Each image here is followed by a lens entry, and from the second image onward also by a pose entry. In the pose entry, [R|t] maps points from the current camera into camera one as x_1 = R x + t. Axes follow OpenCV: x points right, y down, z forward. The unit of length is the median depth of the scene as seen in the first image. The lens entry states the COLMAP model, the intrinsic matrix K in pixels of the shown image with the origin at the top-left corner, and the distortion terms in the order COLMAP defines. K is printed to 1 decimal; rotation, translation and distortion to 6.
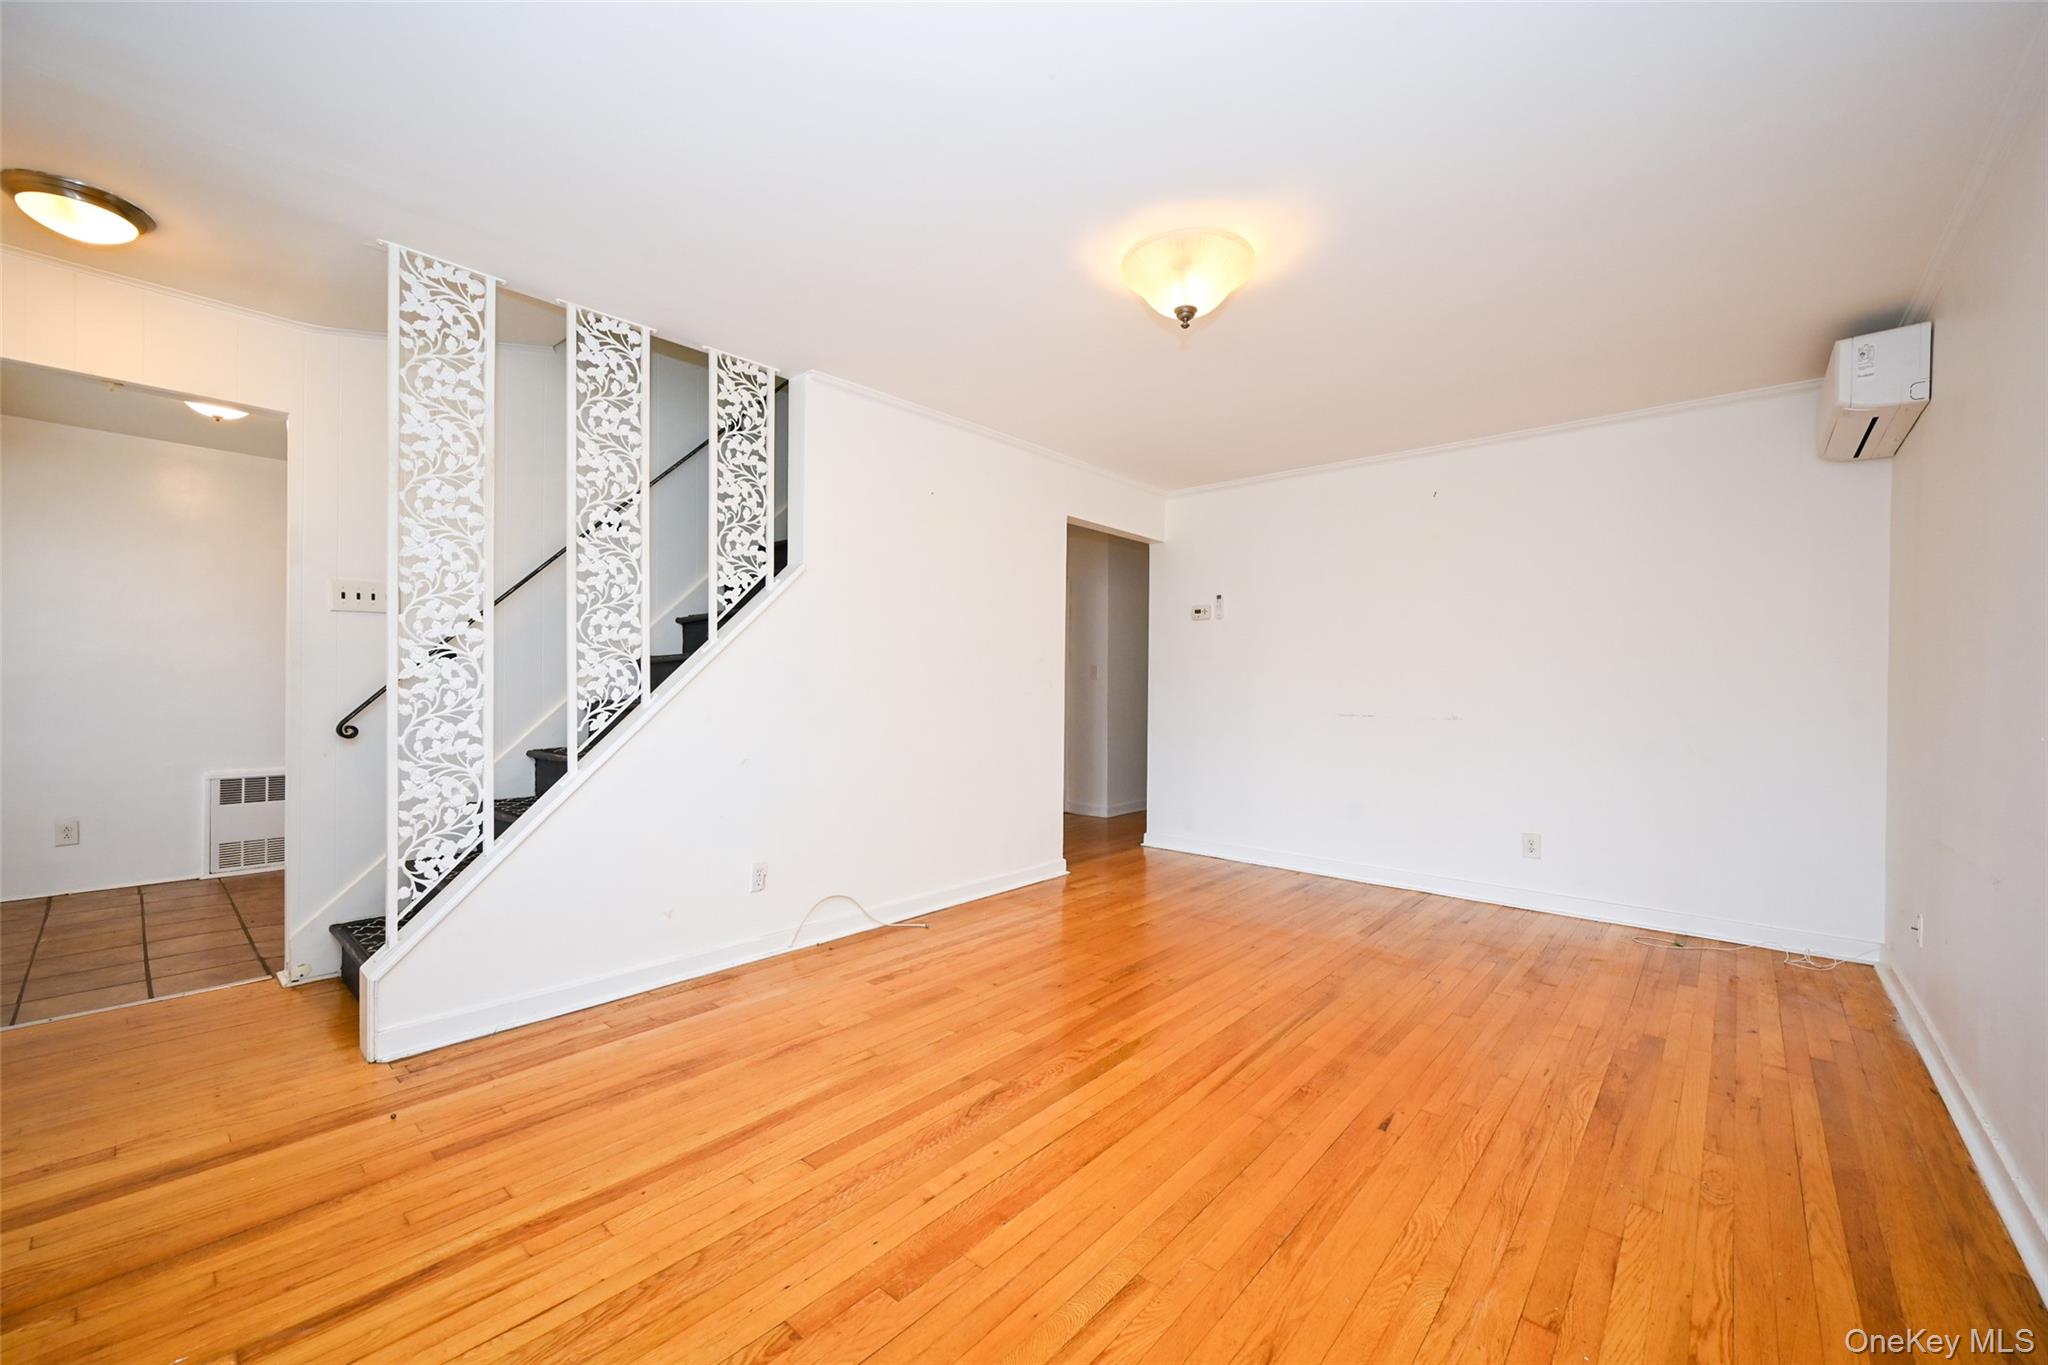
lens RADIAL K [[805.4, 0, 1025.1], [0, 805.4, 687.0], [0, 0, 1]] dist [0.000650, 0.000072]
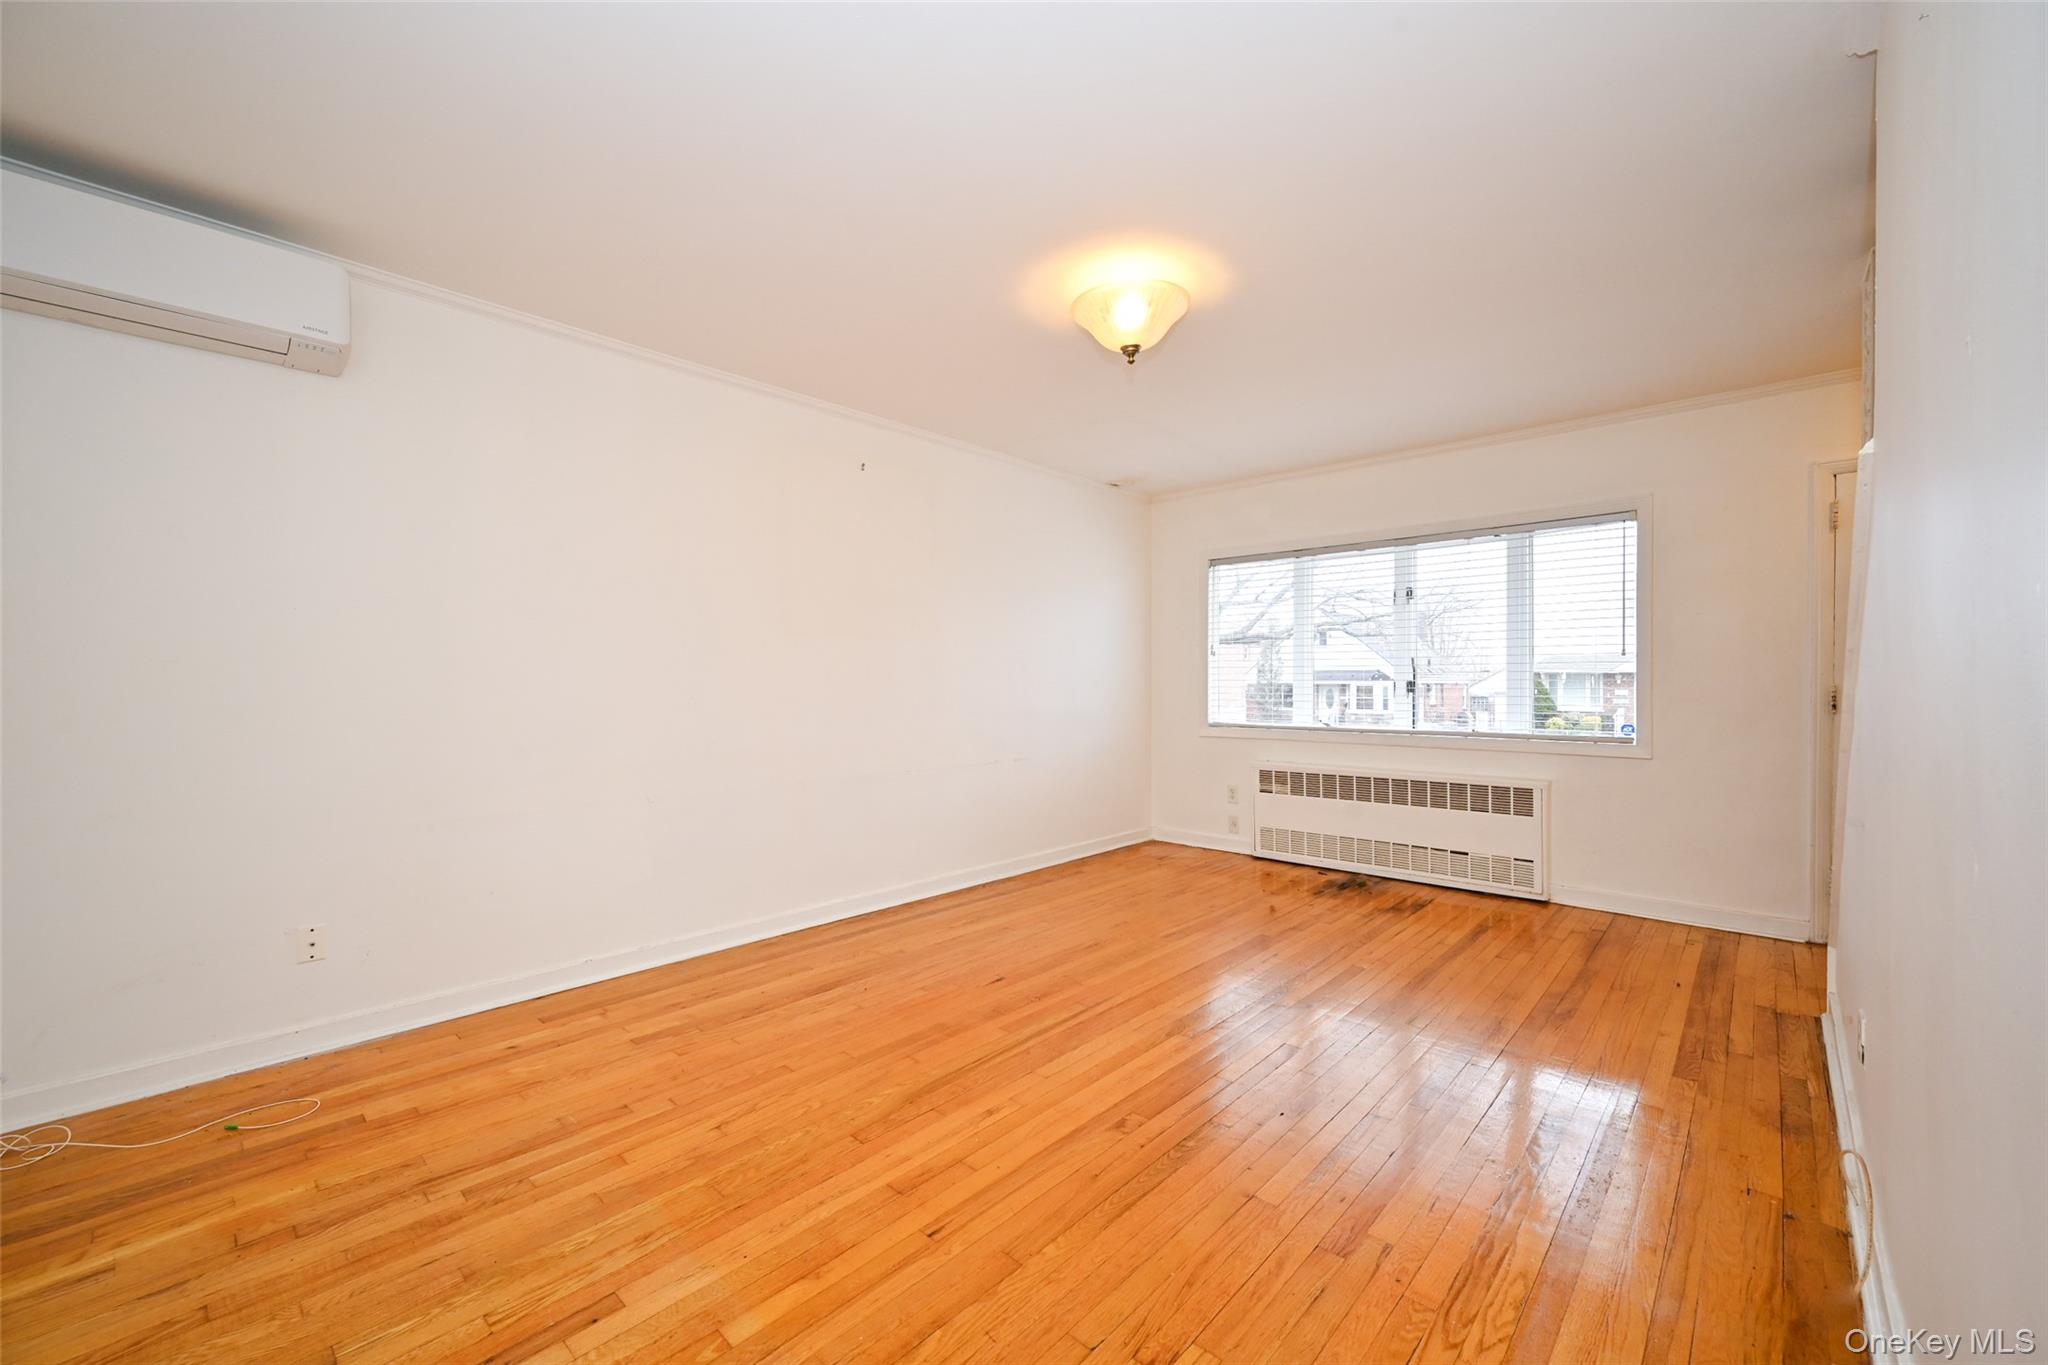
lens RADIAL K [[805.4, 0, 1022.9], [0, 805.4, 685.5], [0, 0, 1]] dist [0.000650, 0.000072]
pose [[-0.999696, -0.008916, 0.022966, 0.303874], [-0.008832, 0.999954, 0.003746, -0.002846], [-0.022998, 0.003542, -0.999729, 2.018196]]
